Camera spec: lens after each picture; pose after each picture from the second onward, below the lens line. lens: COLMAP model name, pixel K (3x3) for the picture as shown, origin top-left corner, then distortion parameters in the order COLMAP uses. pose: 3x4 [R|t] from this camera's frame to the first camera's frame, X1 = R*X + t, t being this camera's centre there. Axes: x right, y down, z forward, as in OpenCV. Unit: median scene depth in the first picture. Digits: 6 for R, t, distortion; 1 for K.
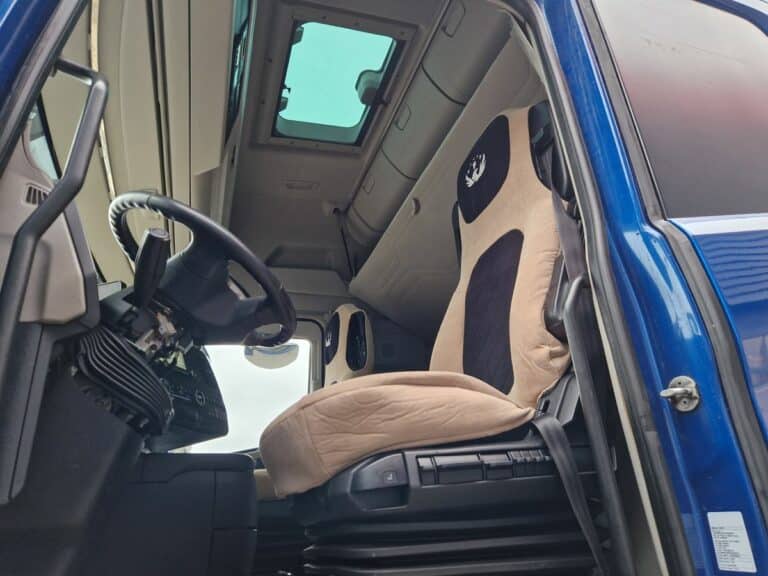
lens RADIAL K [[498.3, 0, 384.0], [0, 498.3, 288.0], [0, 0, 1]] dist [0.000555, -0.001212]
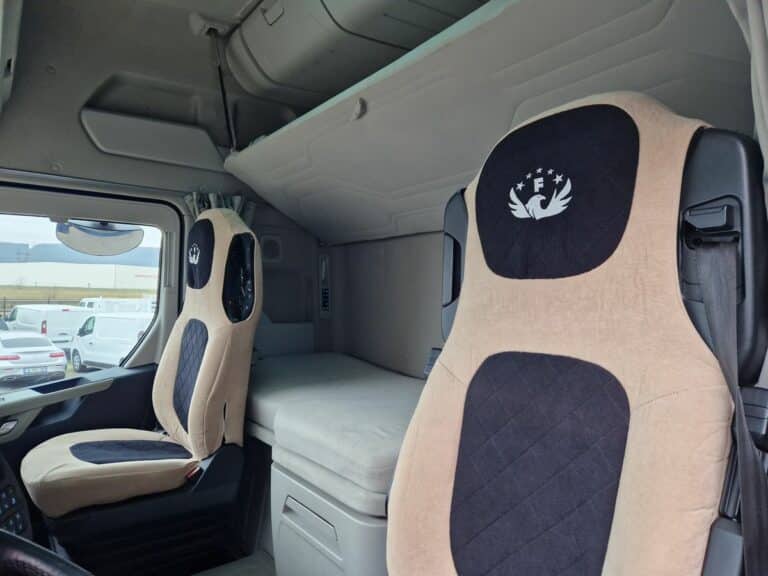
lens RADIAL K [[545.0, 0, 384.0], [0, 545.0, 288.0], [0, 0, 1]] dist [0.001156, -0.001181]
pose [[0.956704, 0.077078, 0.280672, -0.057782], [-0.176016, 0.921204, 0.346990, -0.138689], [-0.231811, -0.381370, 0.894886, 0.206247]]
